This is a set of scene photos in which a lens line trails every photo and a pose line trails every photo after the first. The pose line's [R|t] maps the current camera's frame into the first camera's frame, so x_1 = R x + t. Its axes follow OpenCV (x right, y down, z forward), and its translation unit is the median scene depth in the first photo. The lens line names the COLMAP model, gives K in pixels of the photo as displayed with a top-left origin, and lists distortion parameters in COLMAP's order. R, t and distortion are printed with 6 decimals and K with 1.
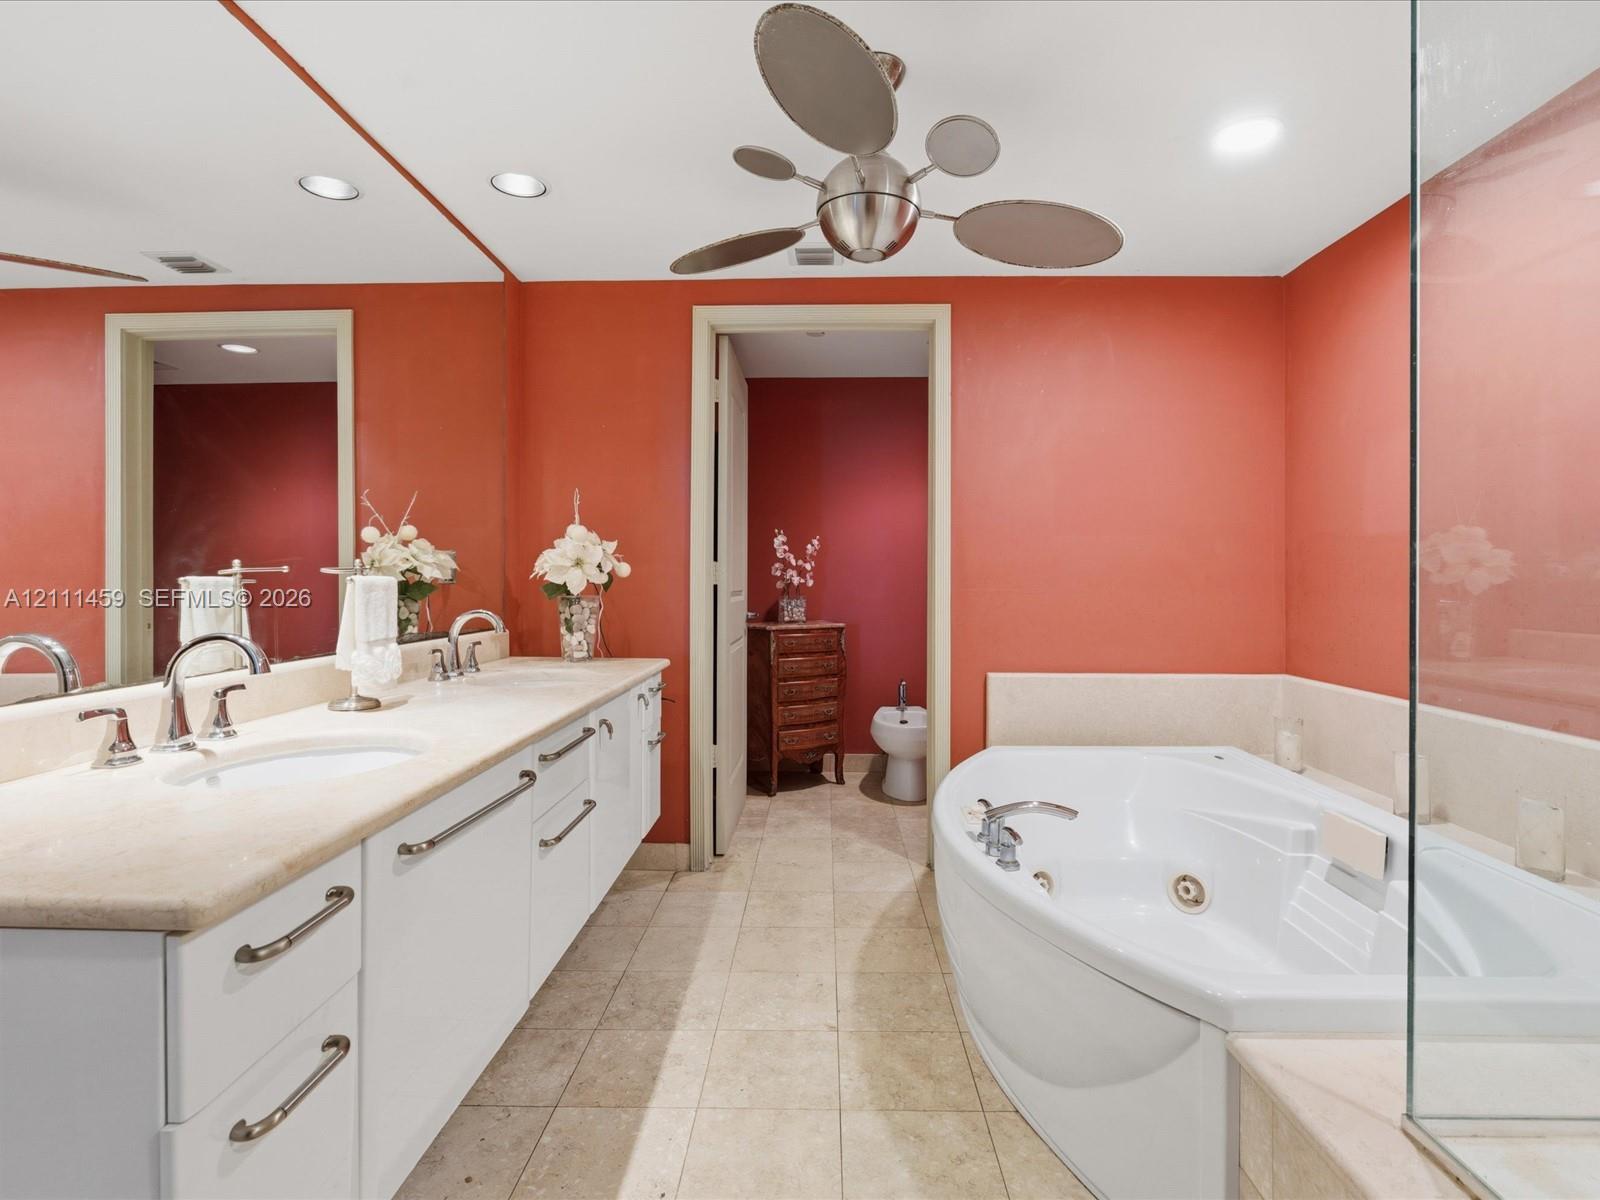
lens RADIAL K [[826.1, 0, 807.2], [0, 826.1, 572.2], [0, 0, 1]] dist [-0.002756, -0.000046]
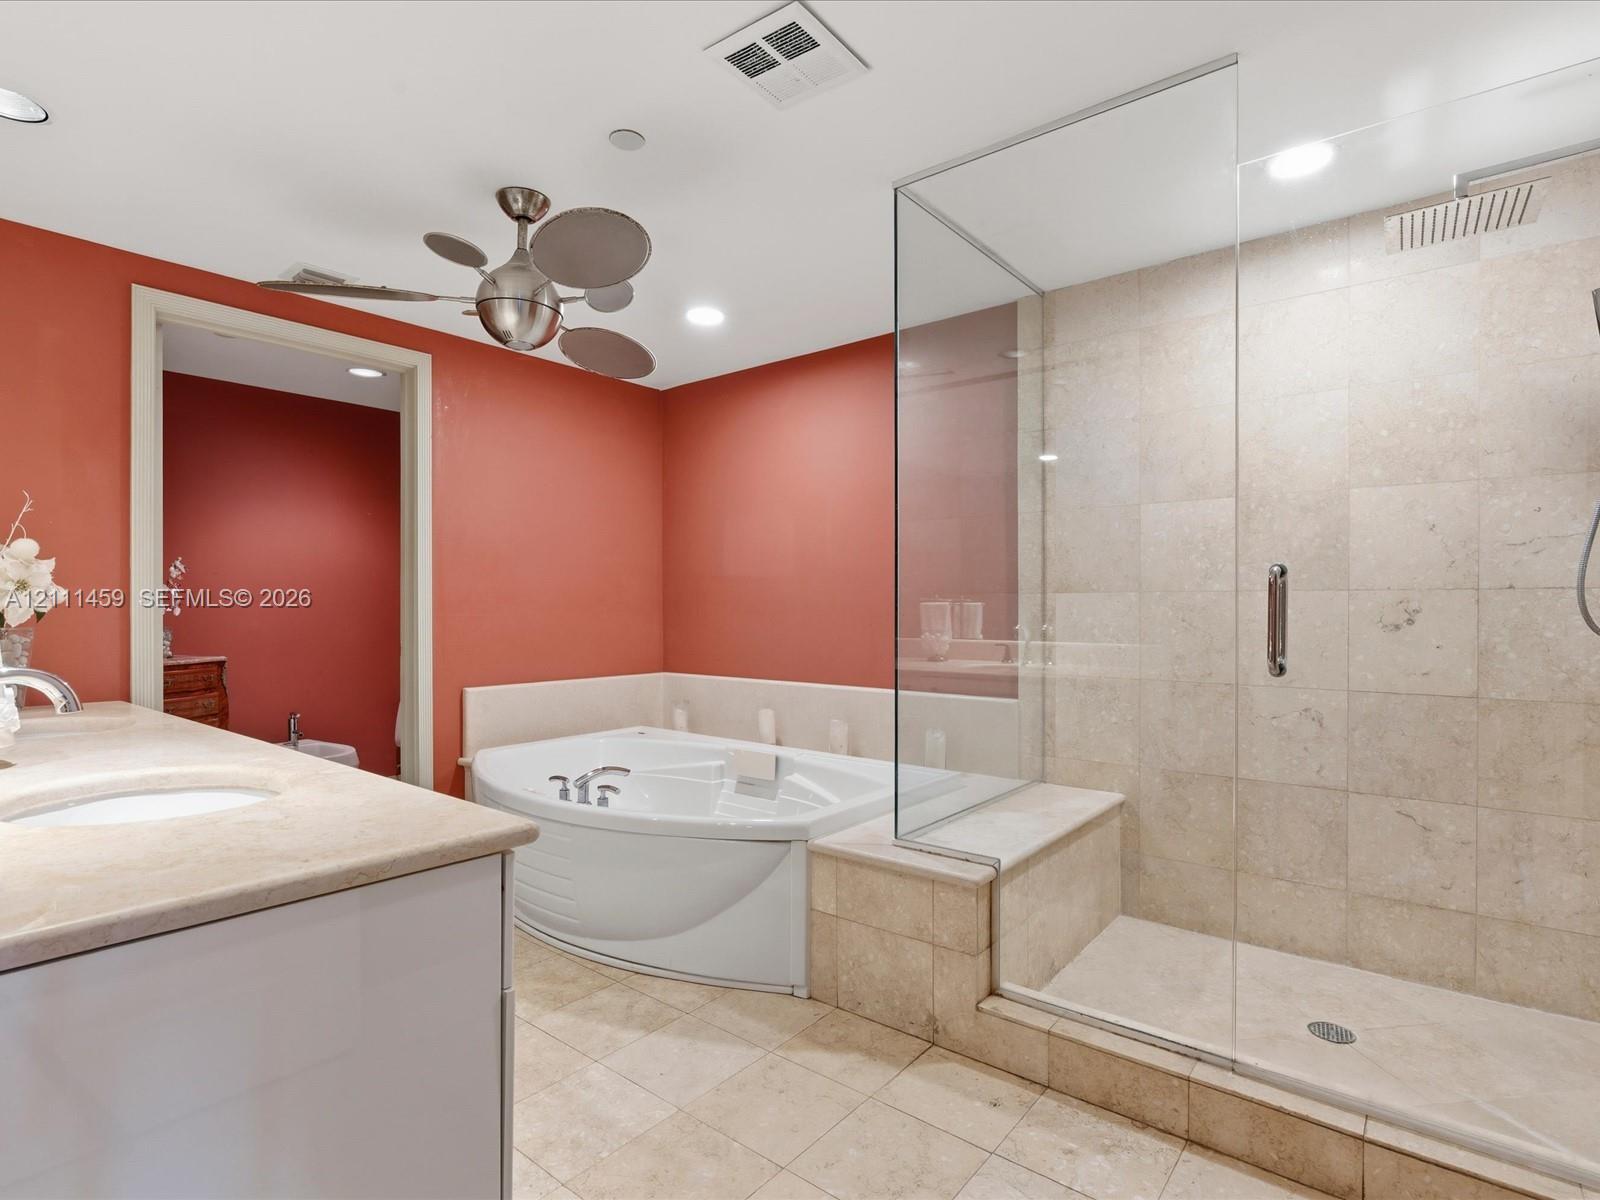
lens RADIAL K [[822.2, 0, 808.7], [0, 822.2, 601.4], [0, 0, 1]] dist [-0.002973, -0.000087]
pose [[0.613102, 0.001805, 0.790002, -0.643798], [-0.001989, 0.999998, -0.000742, 0.003824], [-0.790001, -0.001116, 0.613104, -0.107768]]
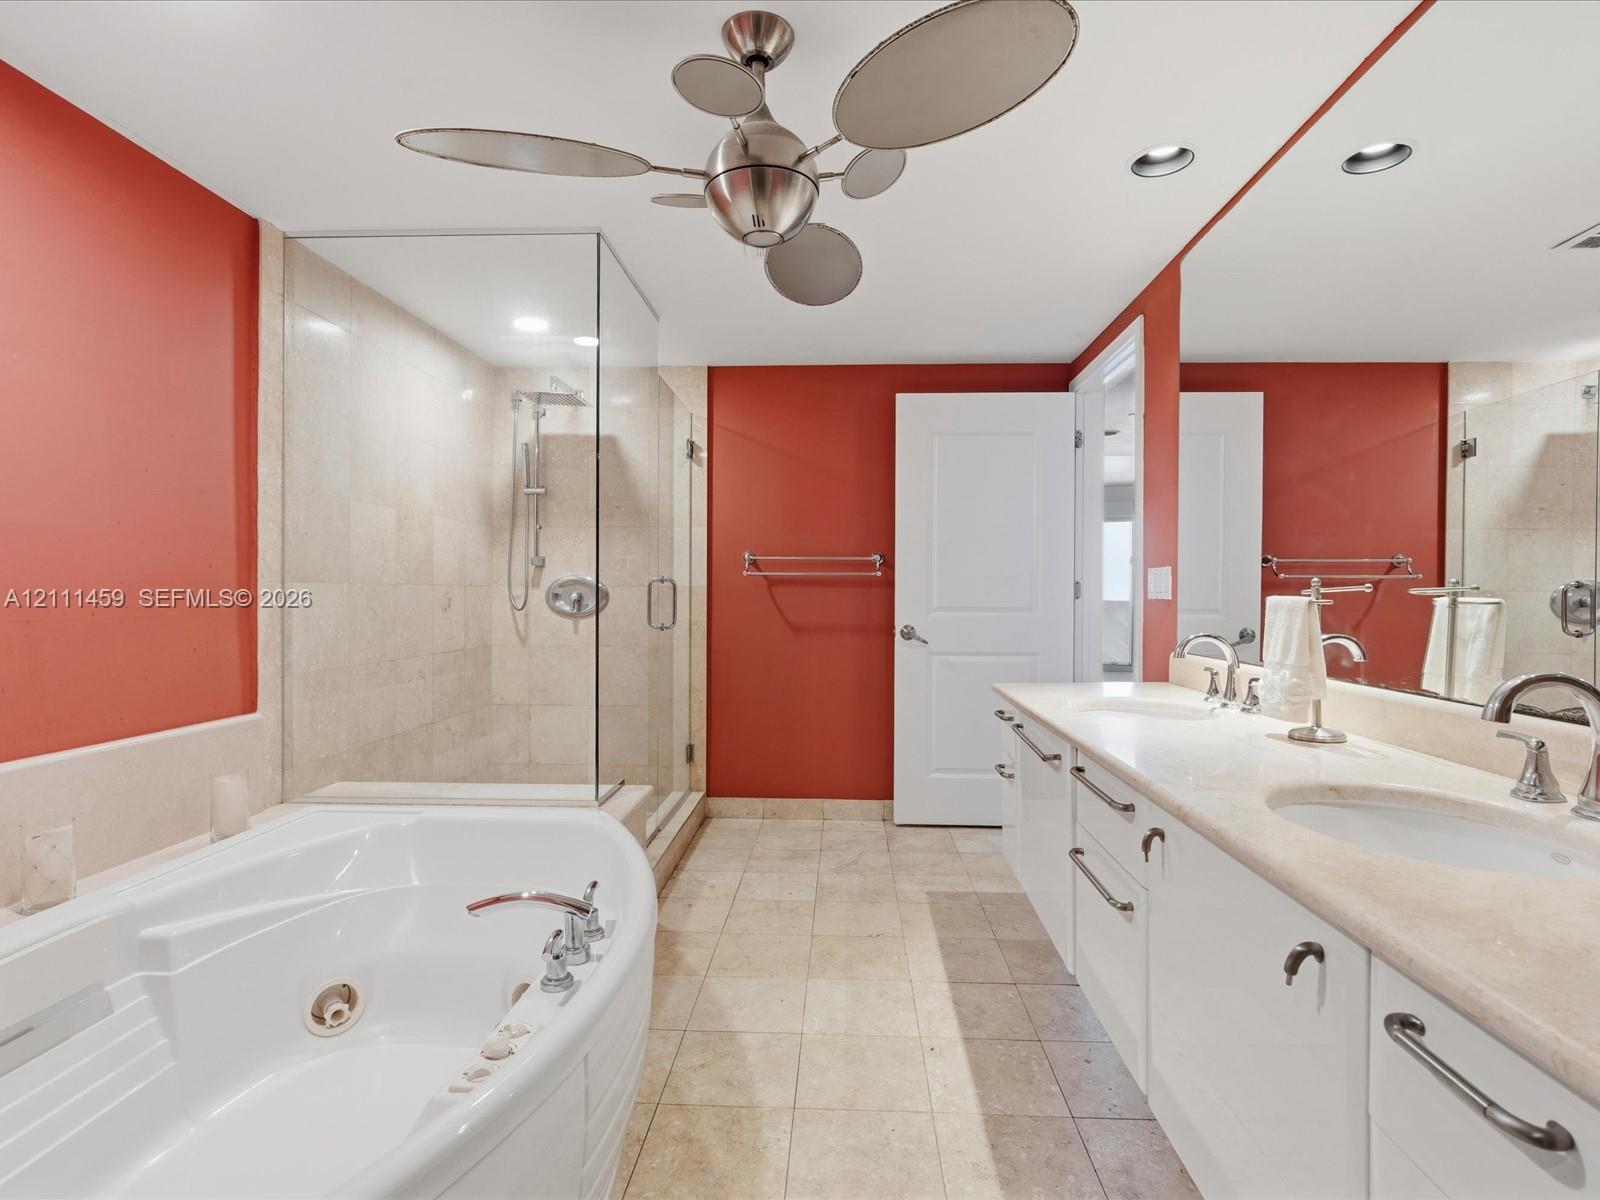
lens RADIAL K [[822.2, 0, 808.7], [0, 822.2, 601.4], [0, 0, 1]] dist [-0.002973, -0.000087]
pose [[-0.999640, -0.002864, 0.026660, -0.003839], [-0.002650, 0.999964, 0.008057, 0.004238], [-0.026682, 0.007983, -0.999612, 1.883588]]
